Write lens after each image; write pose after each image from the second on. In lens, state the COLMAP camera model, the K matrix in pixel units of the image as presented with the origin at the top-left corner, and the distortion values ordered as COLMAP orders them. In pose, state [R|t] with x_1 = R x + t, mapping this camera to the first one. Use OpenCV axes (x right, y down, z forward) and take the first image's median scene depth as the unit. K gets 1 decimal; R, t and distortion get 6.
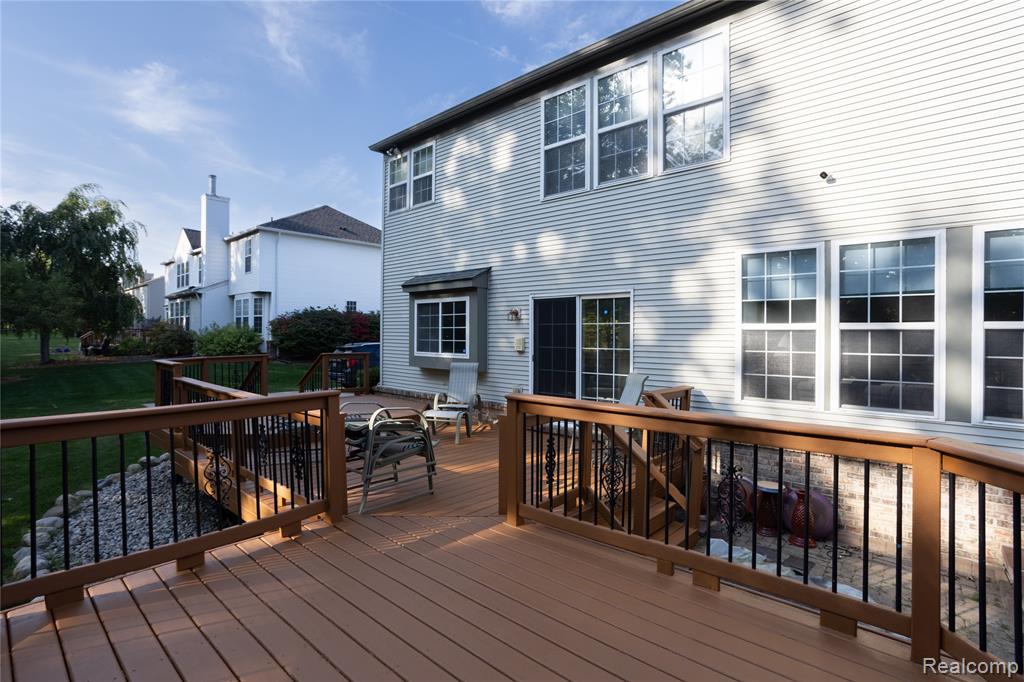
lens RADIAL K [[500.0, 0, 511.5], [0, 500.0, 334.8], [0, 0, 1]] dist [-0.057095, 0.034014]
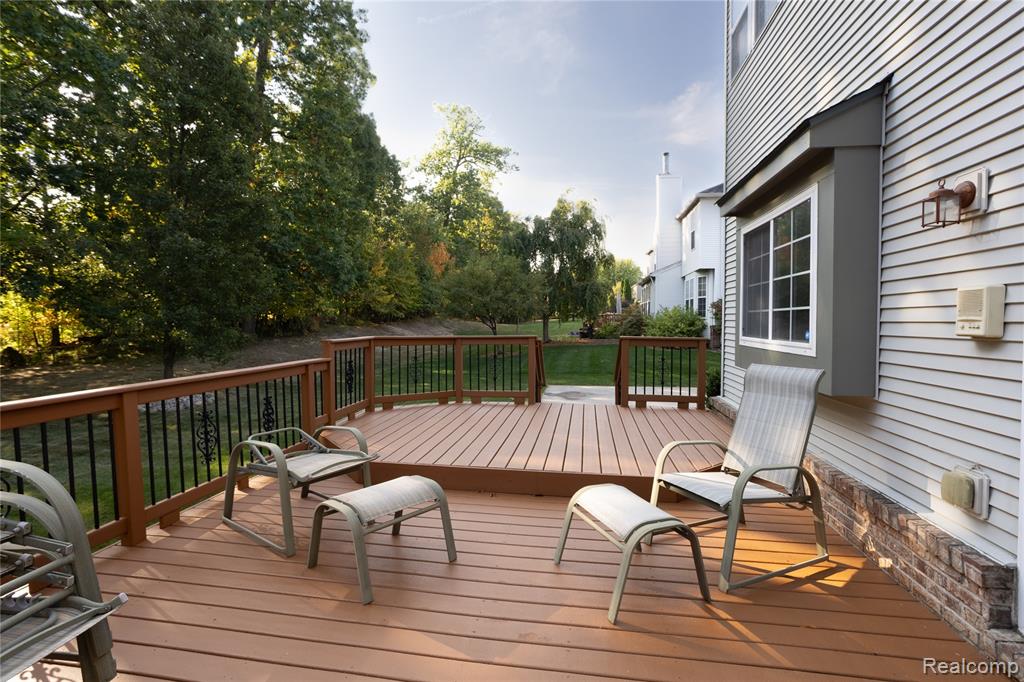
lens RADIAL K [[500.0, 0, 511.5], [0, 500.0, 334.8], [0, 0, 1]] dist [-0.057095, 0.034014]
pose [[0.554591, 0.013418, -0.832015, 0.077053], [0.006823, 0.999763, 0.020672, 0.020377], [0.832095, -0.017142, 0.554368, 0.548921]]
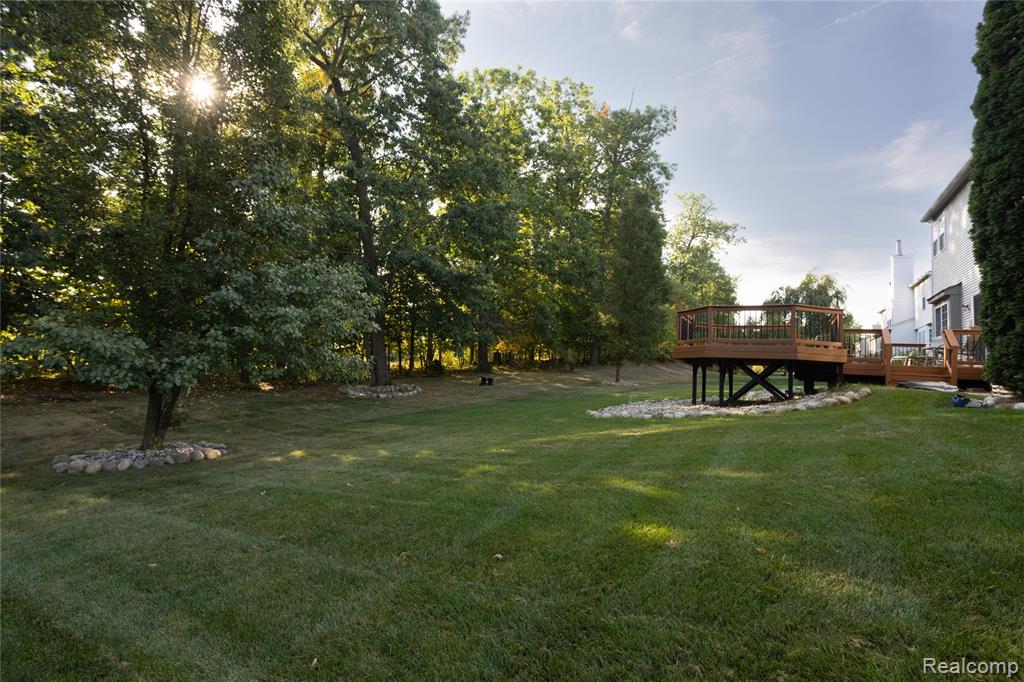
lens RADIAL K [[500.0, 0, 511.5], [0, 500.0, 334.8], [0, 0, 1]] dist [-0.057095, 0.034014]
pose [[0.225875, -0.076443, -0.971153, 1.056224], [-0.040044, 0.995345, -0.087661, 0.218184], [0.973333, 0.058690, 0.221762, -0.730015]]
